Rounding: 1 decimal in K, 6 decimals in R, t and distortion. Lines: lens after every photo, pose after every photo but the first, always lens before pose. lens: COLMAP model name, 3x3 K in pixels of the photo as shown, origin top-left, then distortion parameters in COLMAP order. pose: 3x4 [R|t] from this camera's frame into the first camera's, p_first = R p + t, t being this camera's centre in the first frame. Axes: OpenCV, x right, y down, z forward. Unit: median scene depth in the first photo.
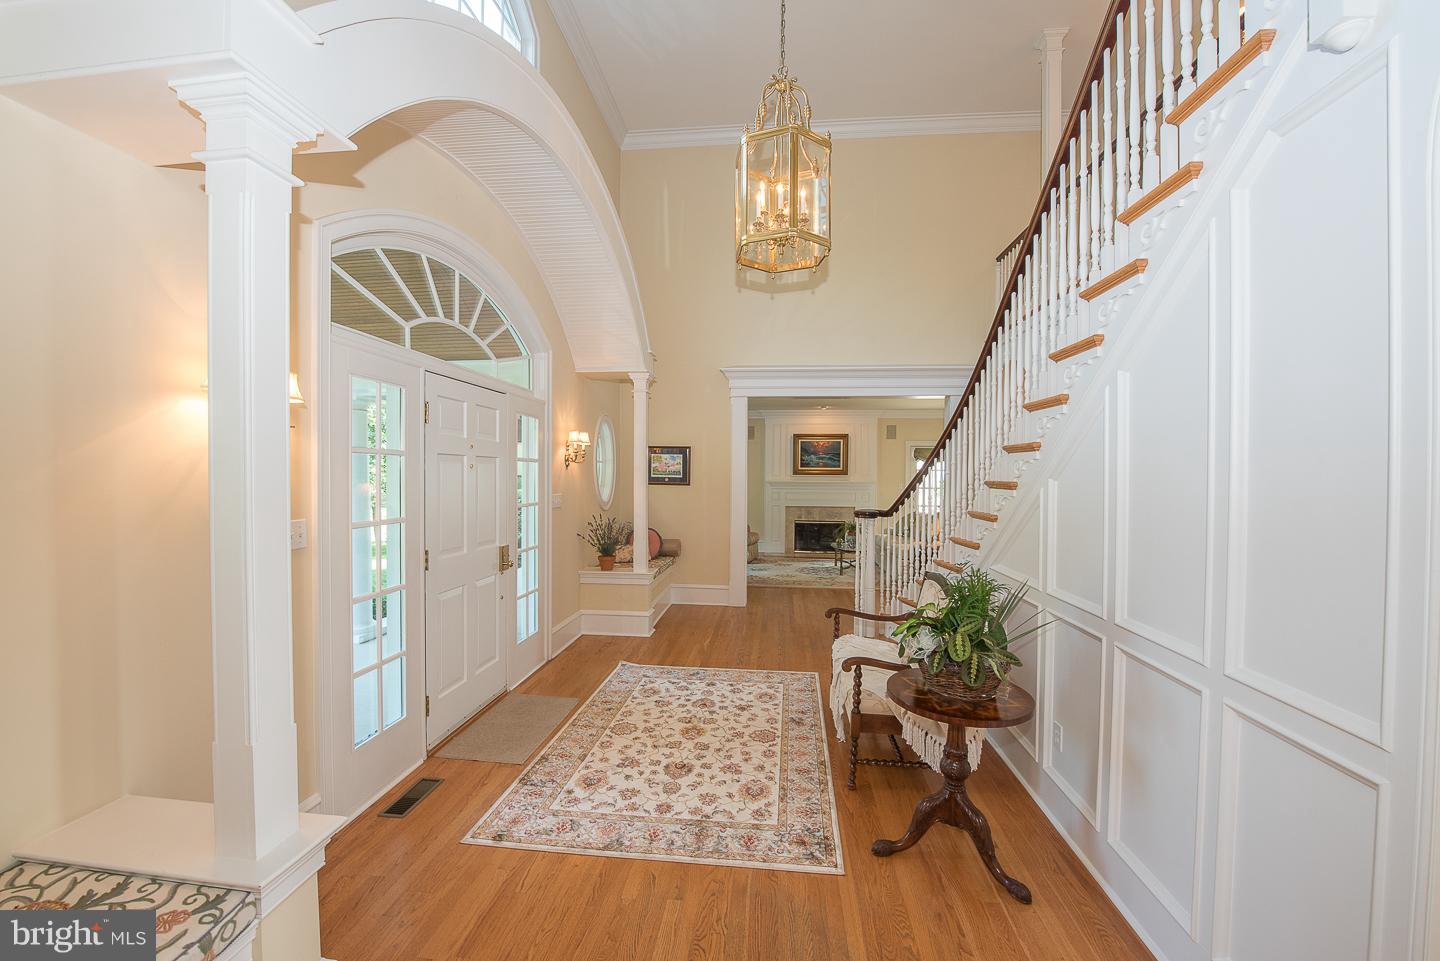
lens RADIAL K [[573.0, 0, 716.4], [0, 573.0, 478.5], [0, 0, 1]] dist [-0.019468, -0.001114]
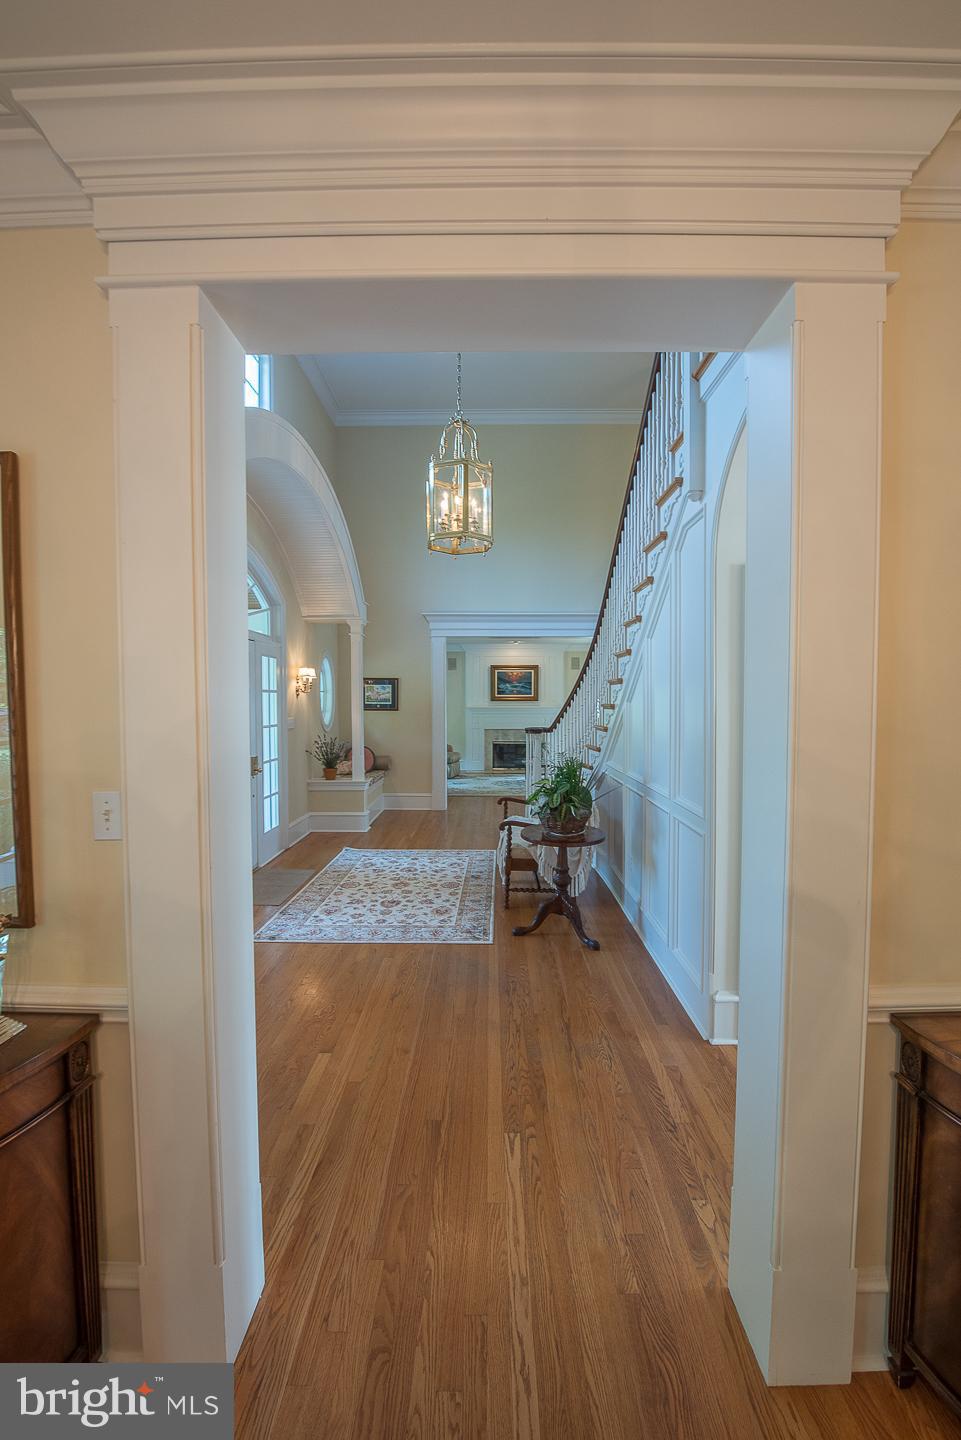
lens RADIAL K [[573.0, 0, 482.0], [0, 573.0, 718.8], [0, 0, 1]] dist [-0.019468, -0.001114]
pose [[0.995523, -0.011287, 0.093838, 0.027252], [0.009172, 0.999695, 0.022936, 0.005674], [-0.094068, -0.021972, 0.995323, -0.368127]]
